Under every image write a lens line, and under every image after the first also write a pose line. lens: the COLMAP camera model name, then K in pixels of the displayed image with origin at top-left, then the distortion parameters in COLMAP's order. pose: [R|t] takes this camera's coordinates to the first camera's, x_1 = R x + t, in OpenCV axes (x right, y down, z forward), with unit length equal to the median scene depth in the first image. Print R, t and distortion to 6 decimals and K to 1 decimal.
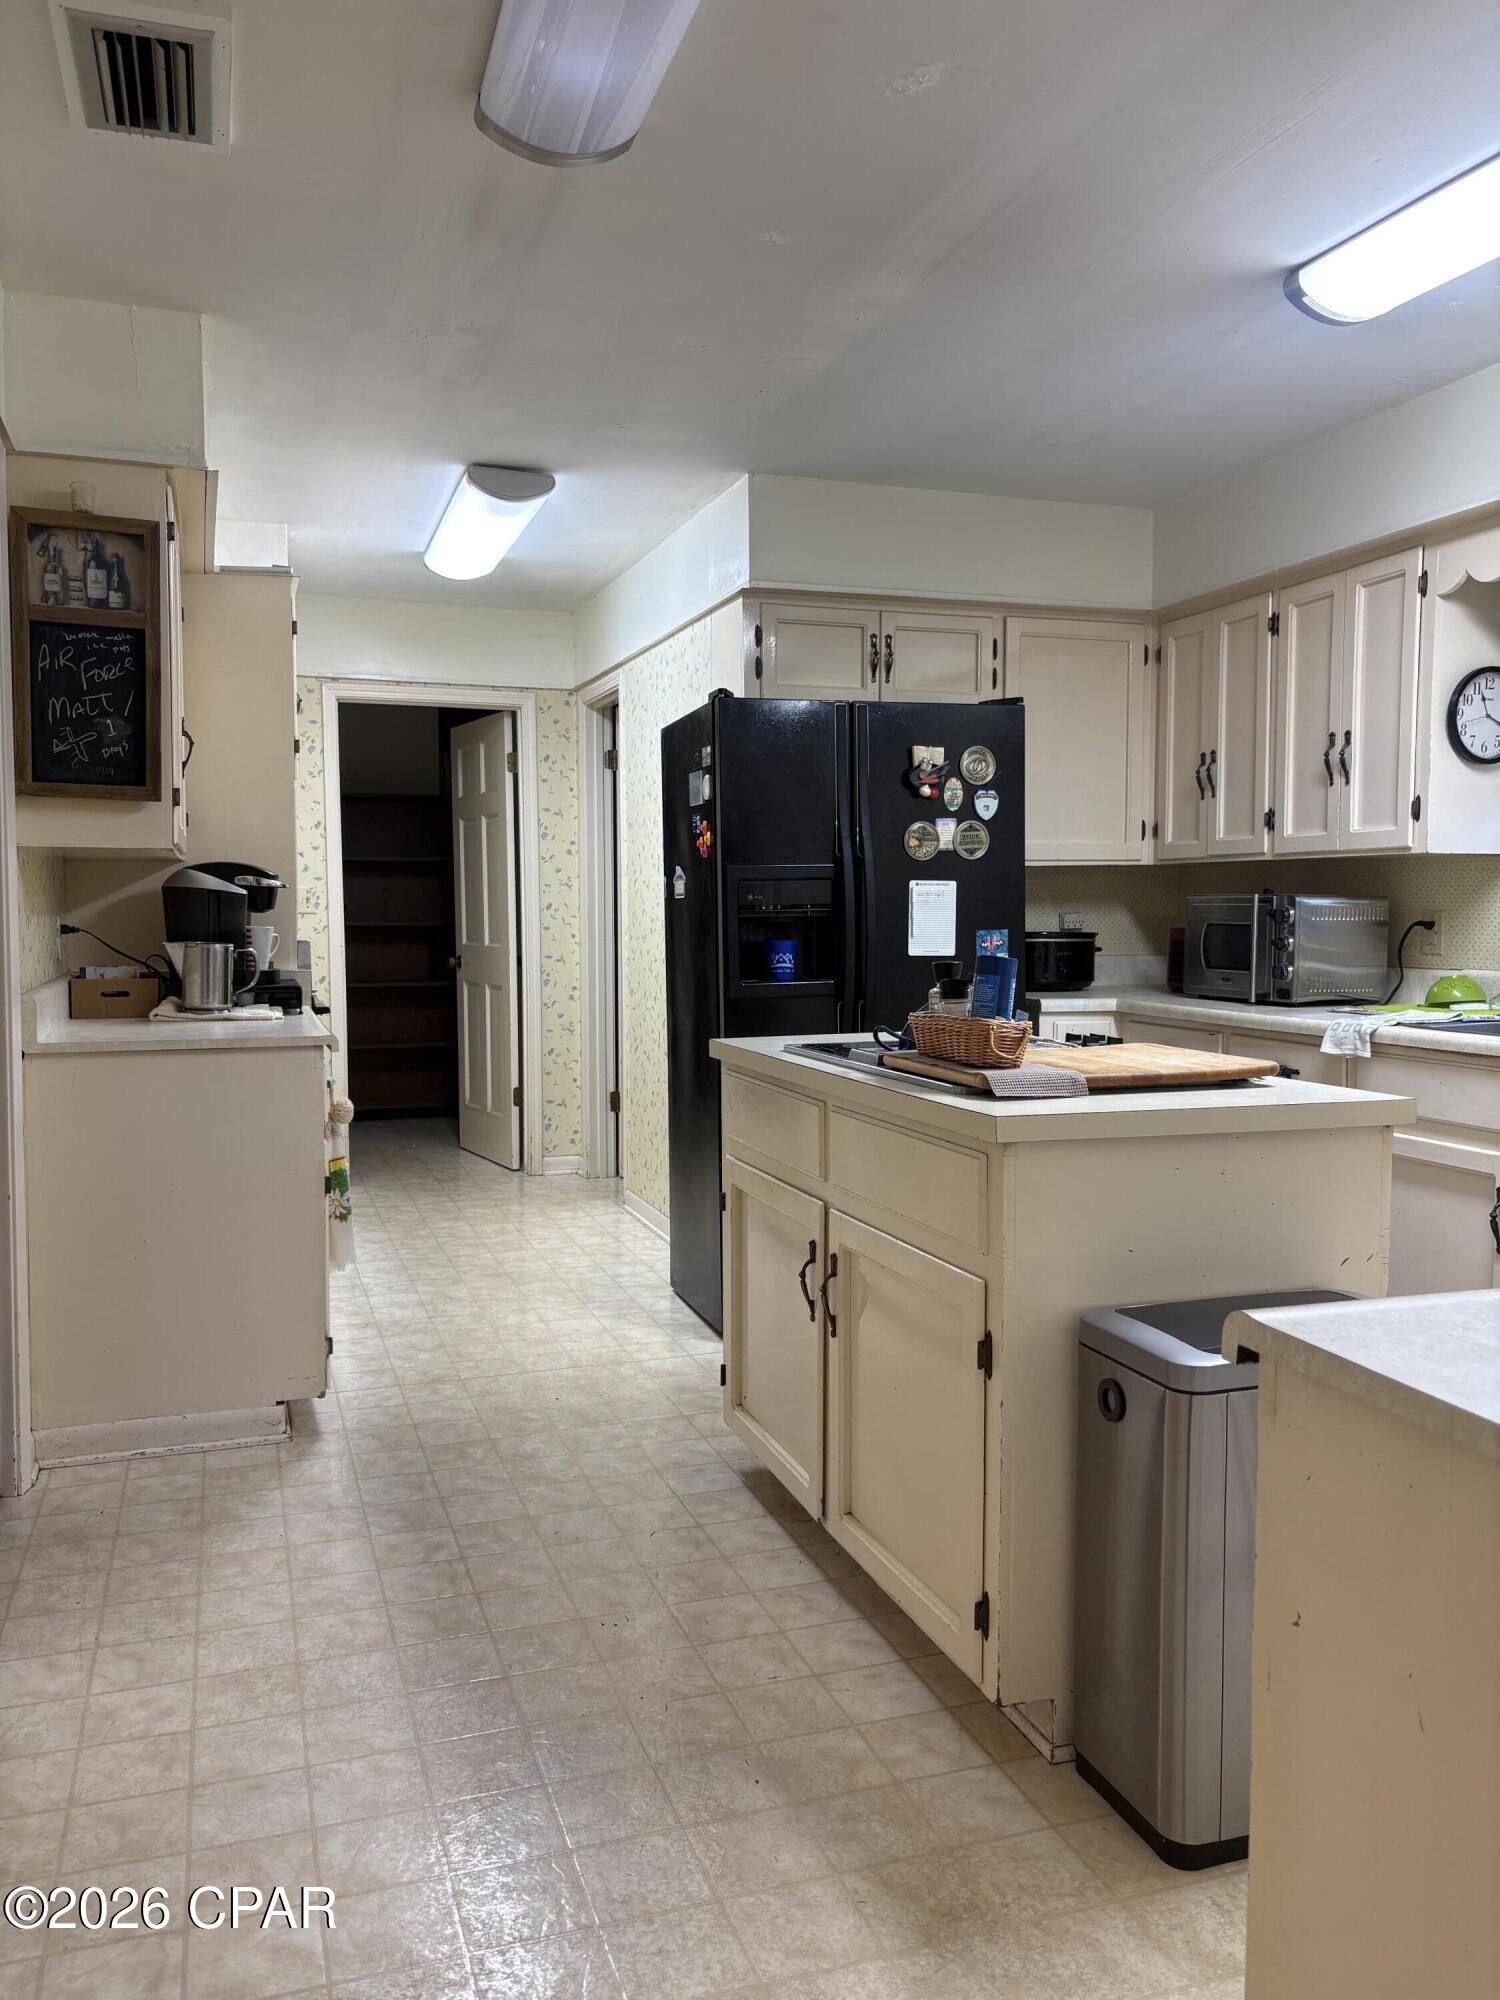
lens RADIAL K [[1515.2, 0, 742.3], [0, 1515.2, 1028.5], [0, 0, 1]] dist [0.007664, -0.003794]
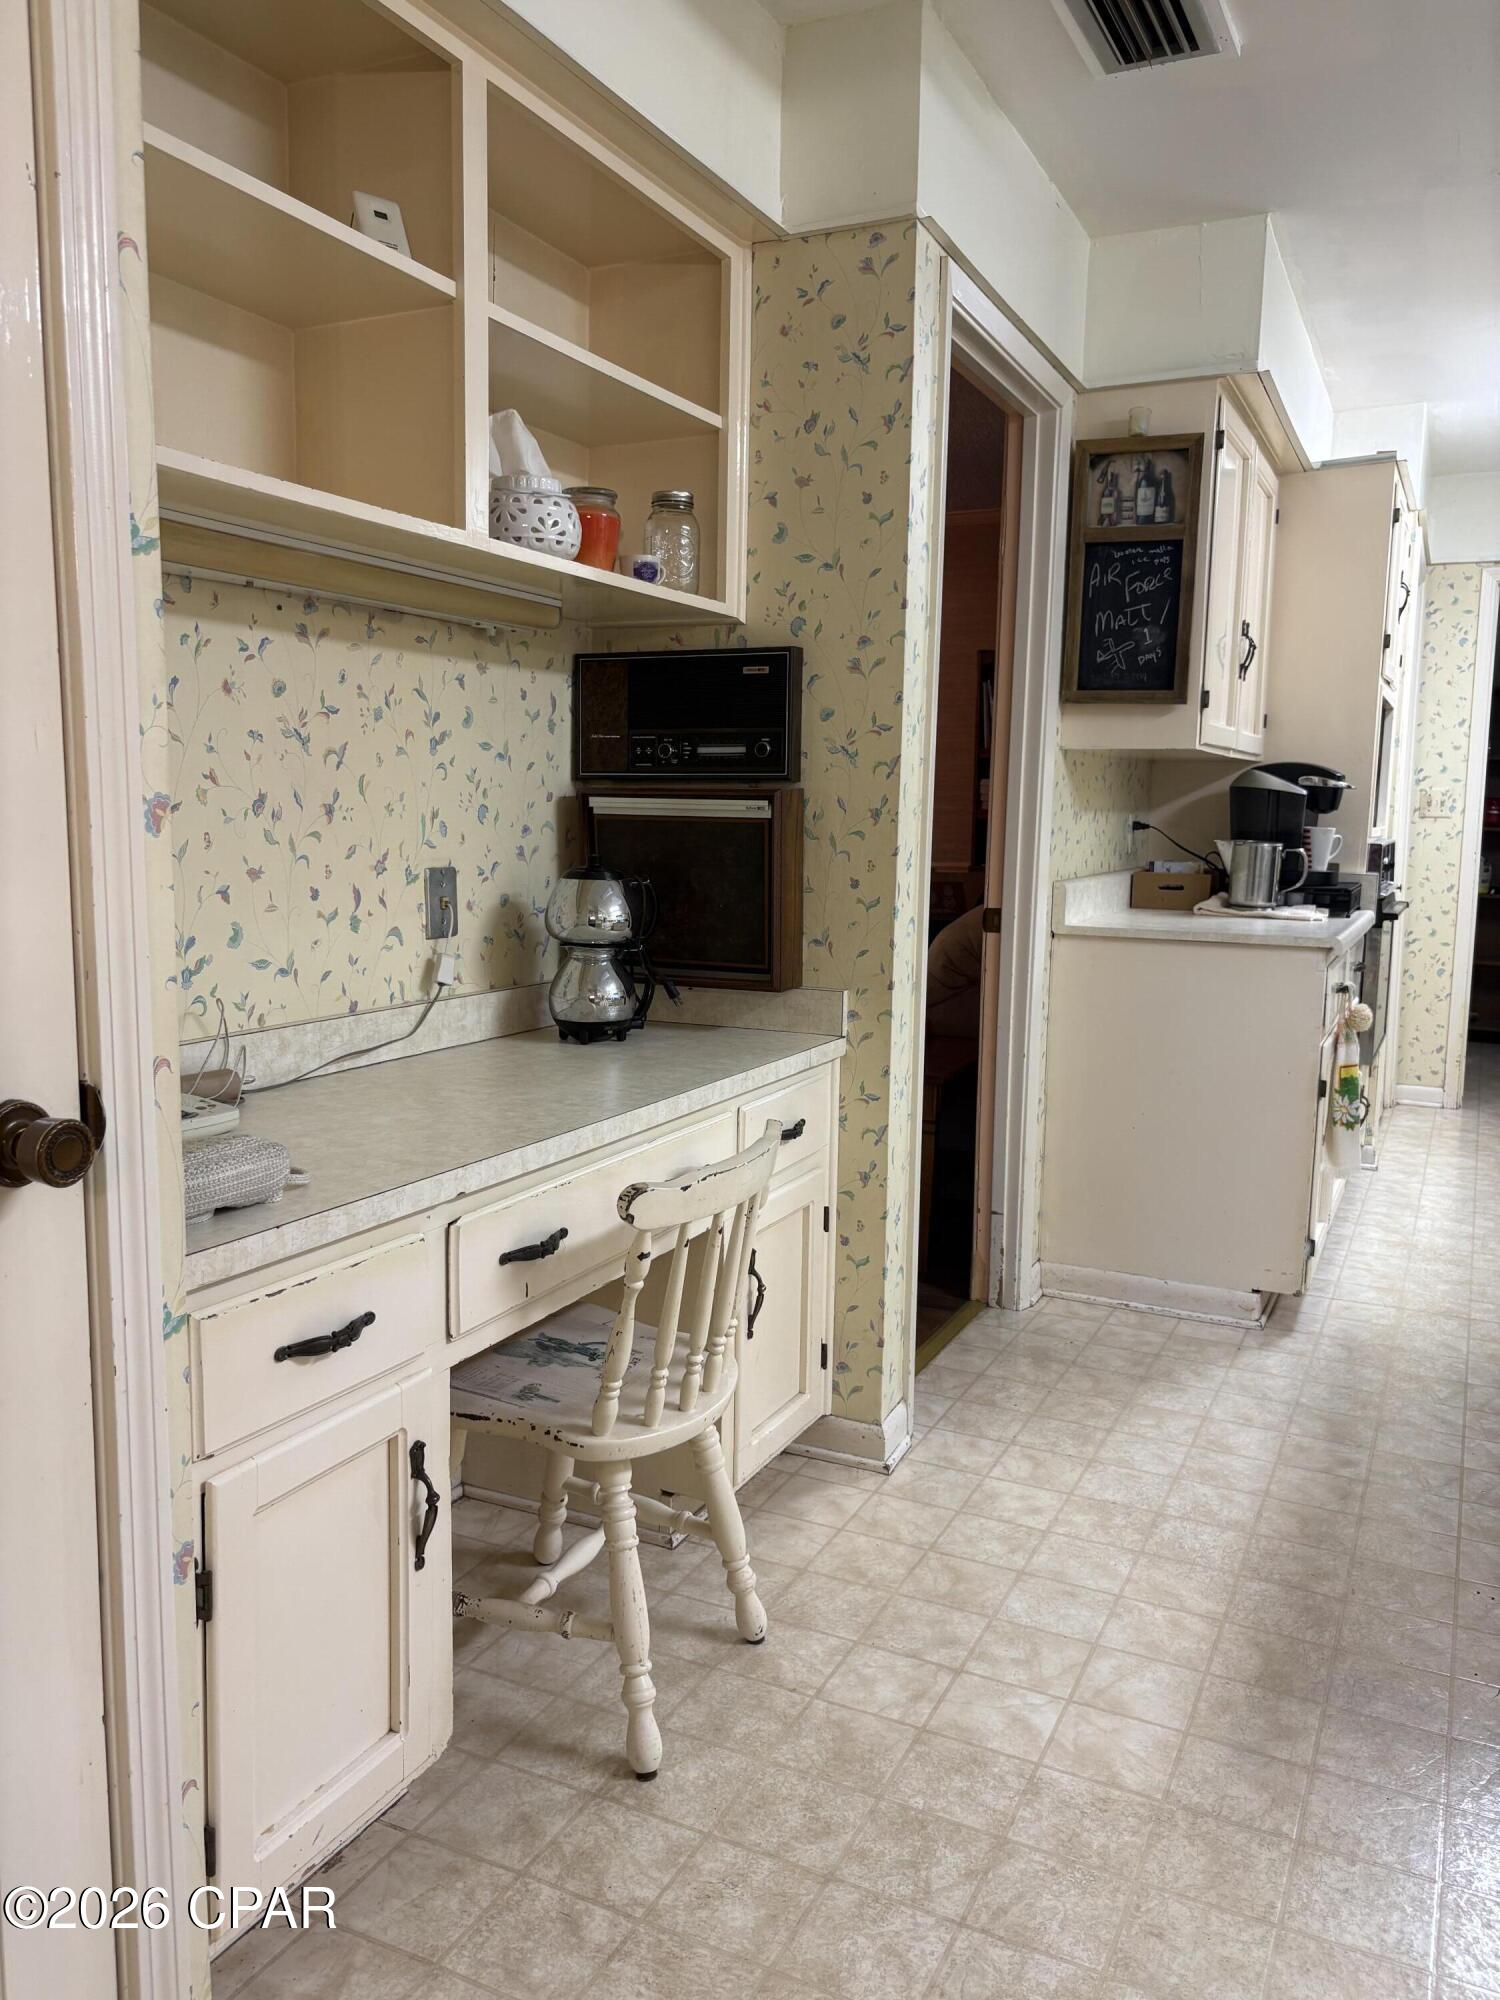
lens RADIAL K [[1515.2, 0, 742.3], [0, 1515.2, 1028.5], [0, 0, 1]] dist [0.007664, -0.003794]
pose [[0.703931, 0.115602, -0.700798, 0.169544], [-0.072575, 0.993208, 0.090938, 0.001378], [0.706551, -0.013154, 0.707540, 0.030904]]
